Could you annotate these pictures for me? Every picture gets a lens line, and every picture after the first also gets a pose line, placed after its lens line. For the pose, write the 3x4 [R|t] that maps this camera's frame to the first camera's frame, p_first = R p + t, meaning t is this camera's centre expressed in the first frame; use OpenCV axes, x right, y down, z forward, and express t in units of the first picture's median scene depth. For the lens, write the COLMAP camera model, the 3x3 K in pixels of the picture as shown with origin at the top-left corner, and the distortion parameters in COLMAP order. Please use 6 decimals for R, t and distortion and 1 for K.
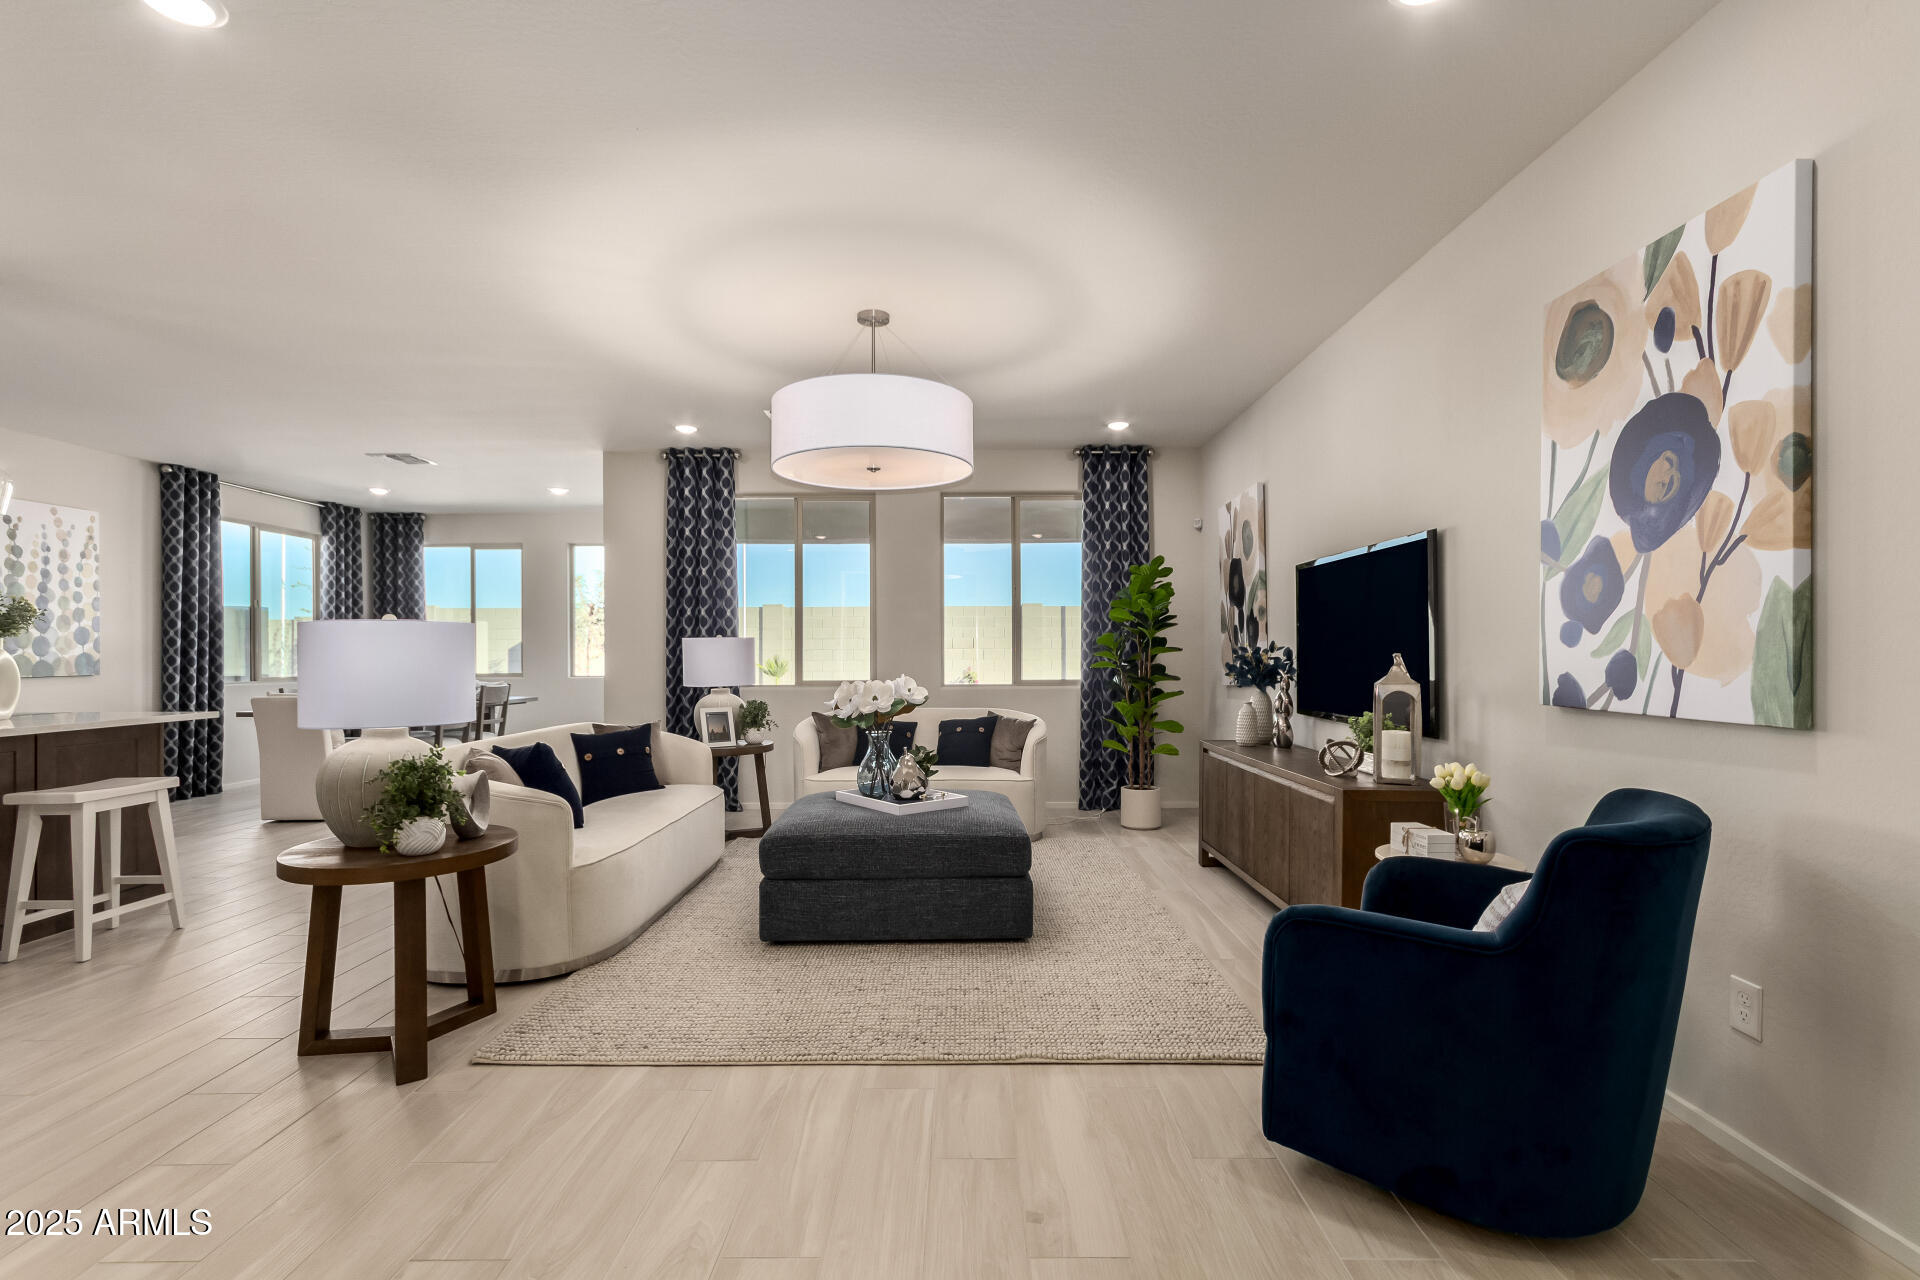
lens RADIAL K [[886.2, 0, 965.3], [0, 886.2, 654.2], [0, 0, 1]] dist [0.021133, -0.008085]
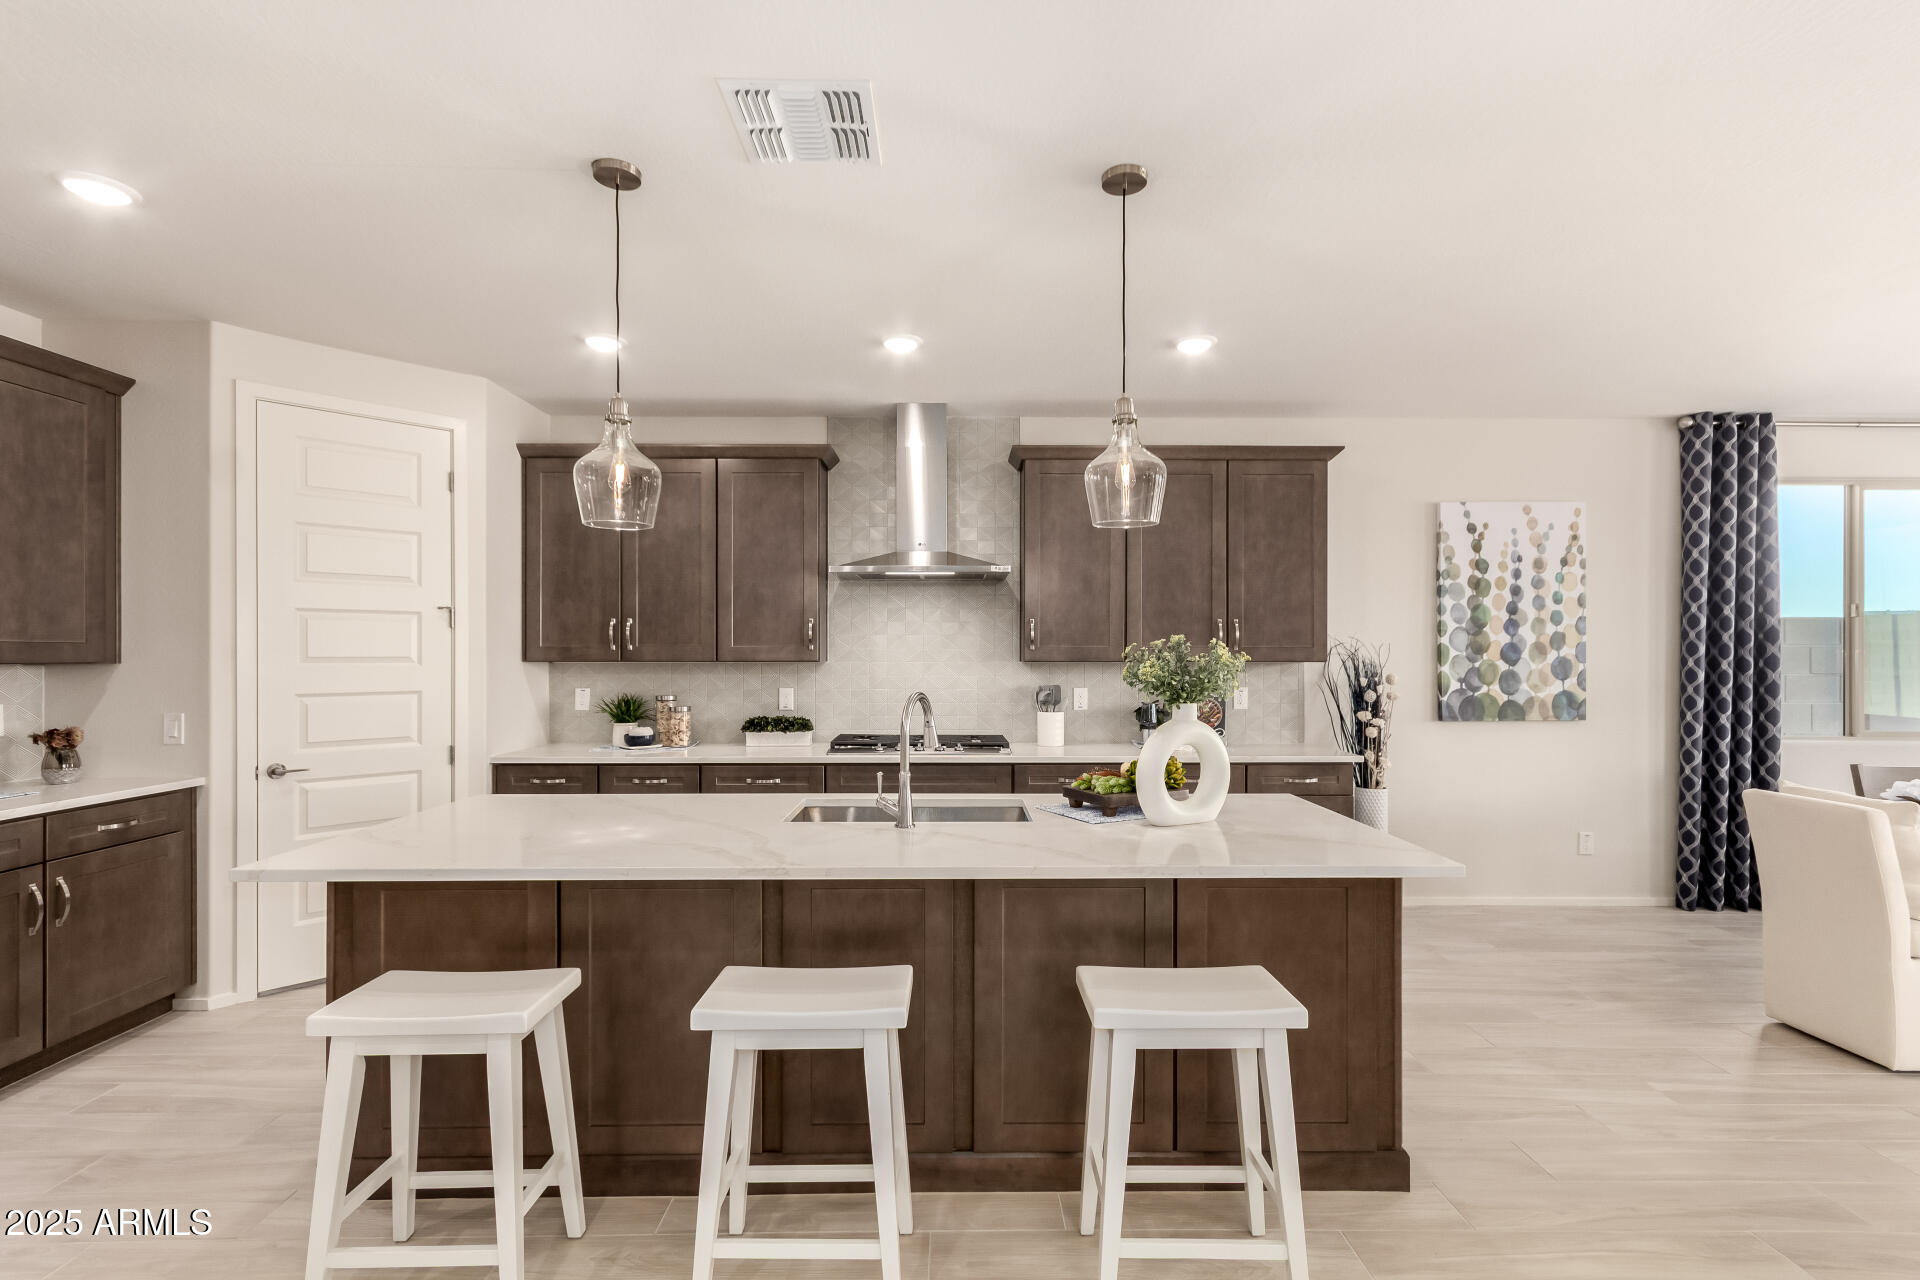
lens RADIAL K [[886.2, 0, 955.8], [0, 886.2, 652.4], [0, 0, 1]] dist [0.021133, -0.008085]
pose [[0.010553, 0.004696, -0.999933, -0.206921], [-0.003514, 0.999983, 0.004660, -0.031587], [0.999938, 0.003464, 0.010569, 0.424923]]
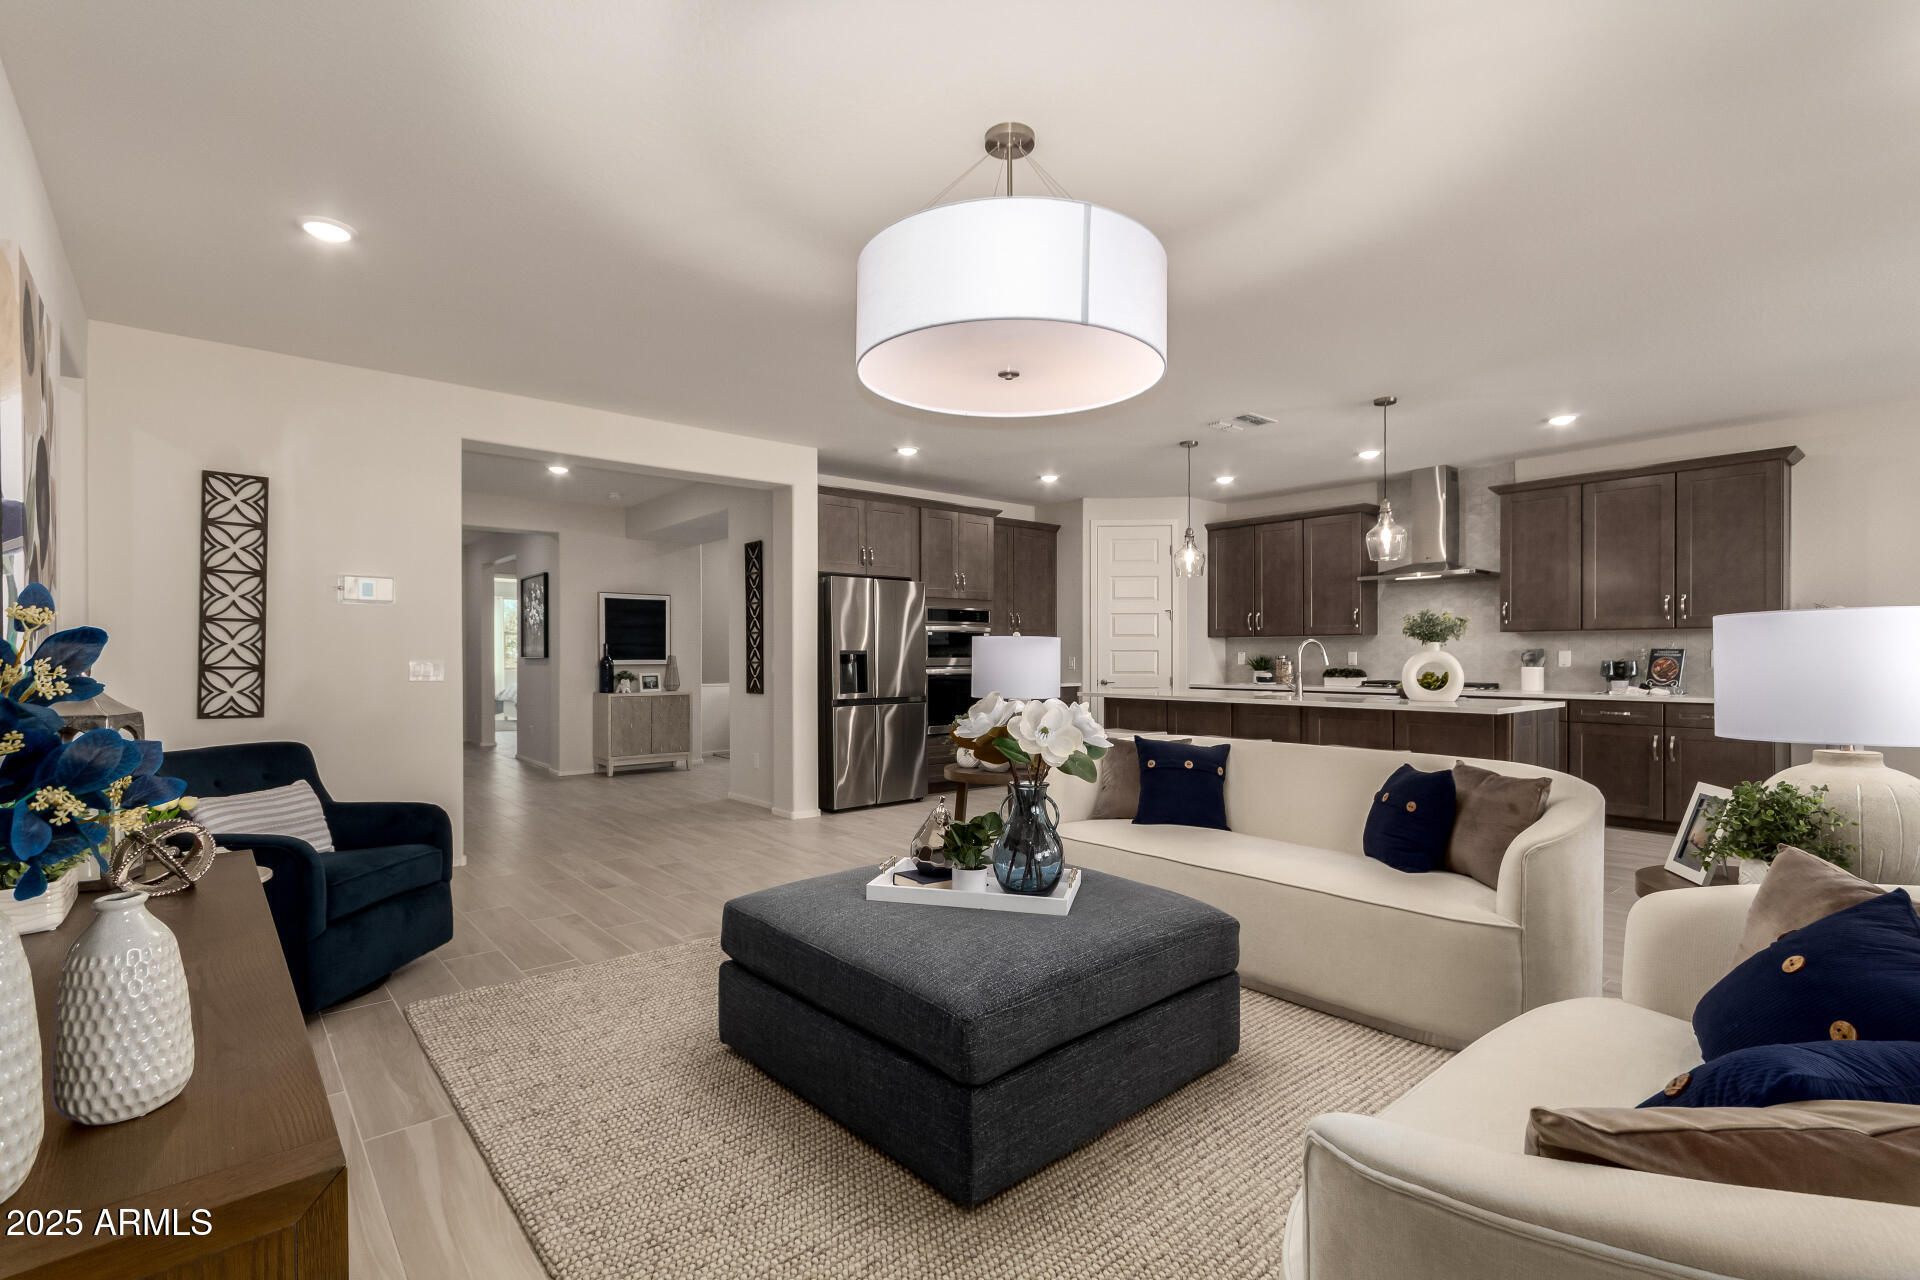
lens RADIAL K [[886.2, 0, 959.5], [0, 886.2, 658.4], [0, 0, 1]] dist [0.021133, -0.008085]
pose [[-0.756891, 0.006966, -0.653503, 0.214213], [0.001806, 0.999962, 0.008568, -0.002380], [0.653538, 0.005305, -0.756875, 0.826598]]
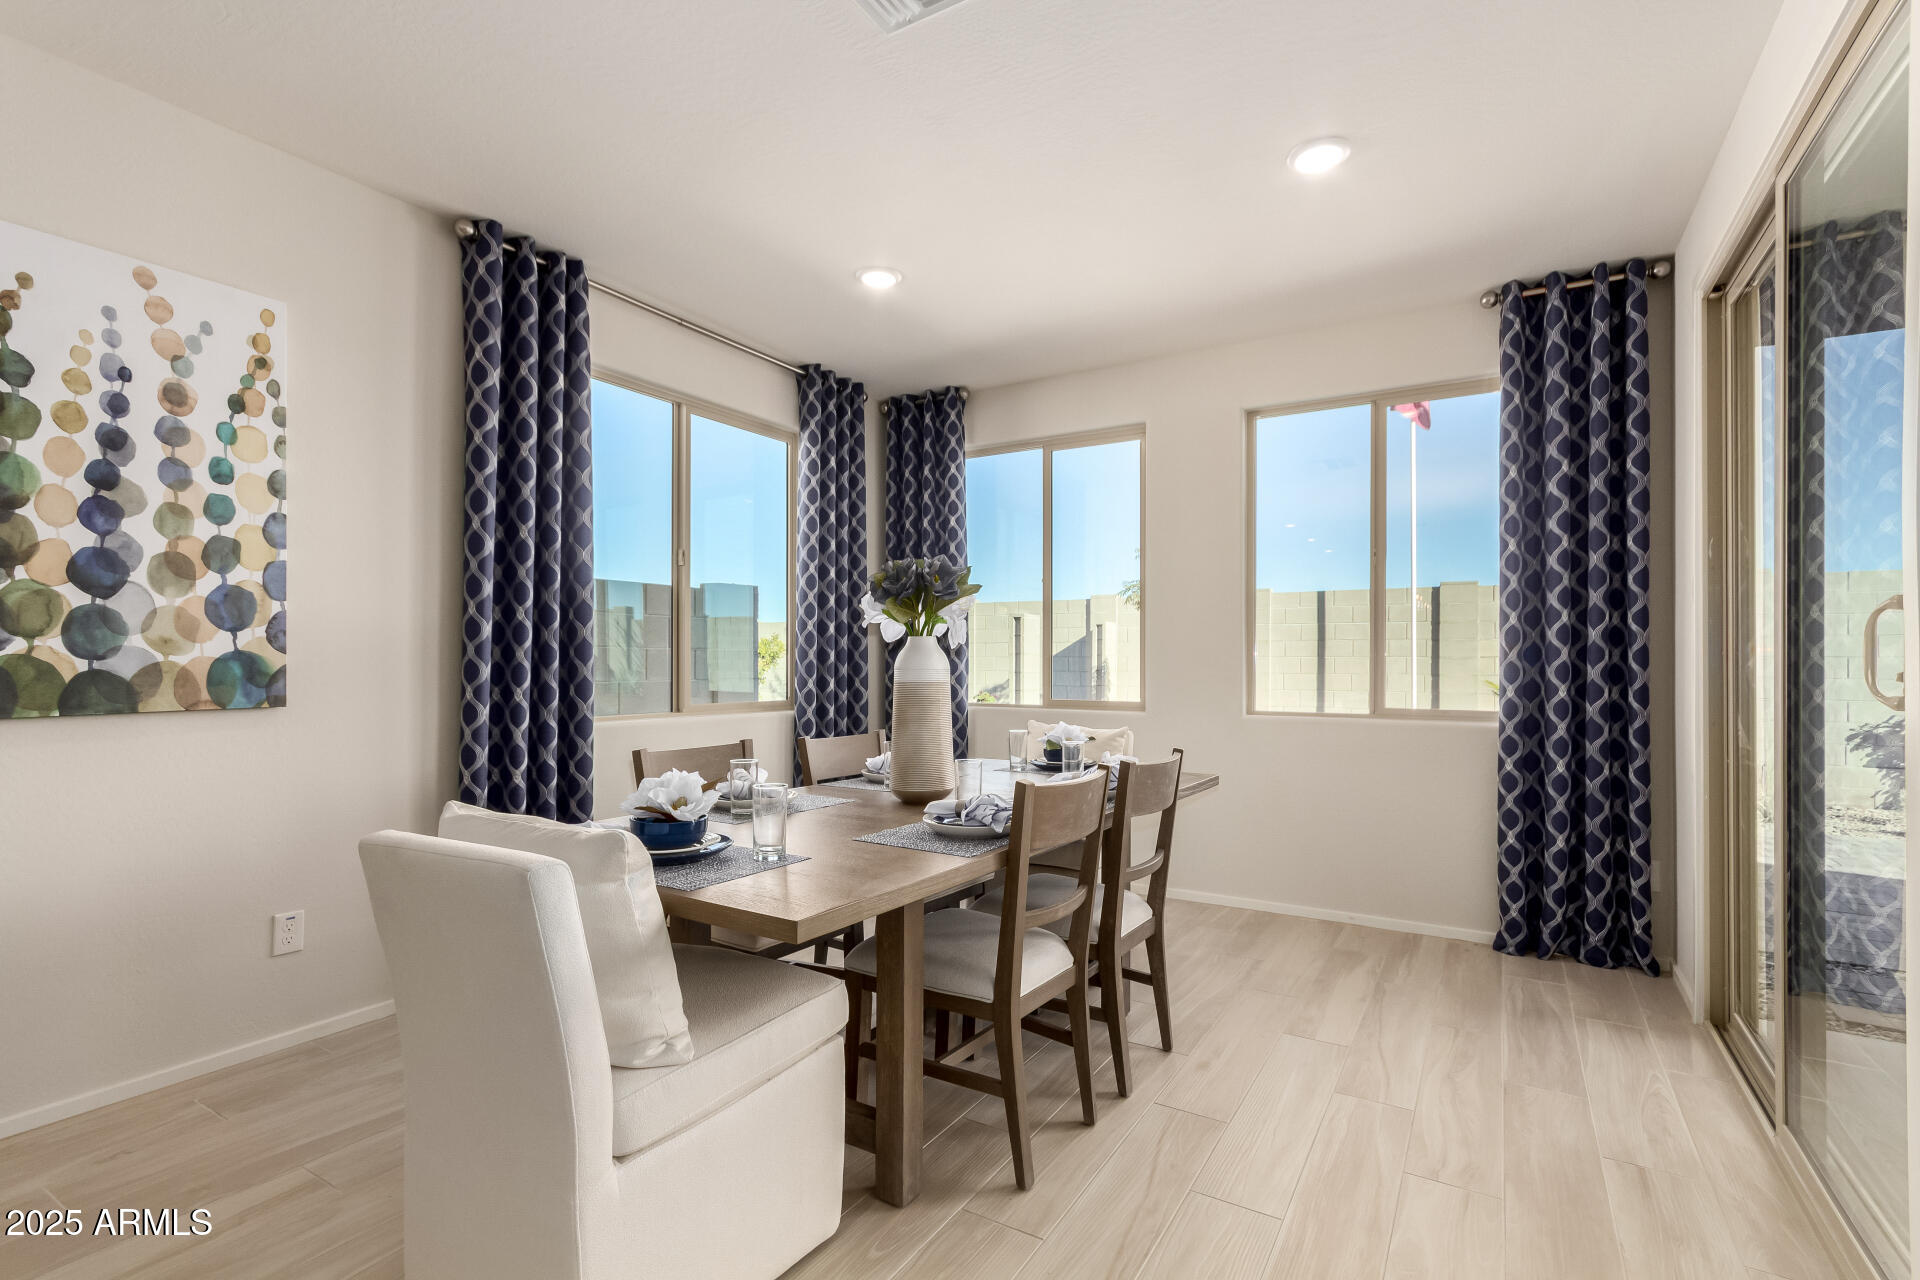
lens RADIAL K [[886.2, 0, 972.2], [0, 886.2, 657.4], [0, 0, 1]] dist [0.021133, -0.008085]
pose [[0.860948, 0.005814, -0.508660, -0.446801], [-0.009147, 0.999950, -0.004052, -0.000105], [0.508611, 0.008142, 0.860958, 0.733890]]
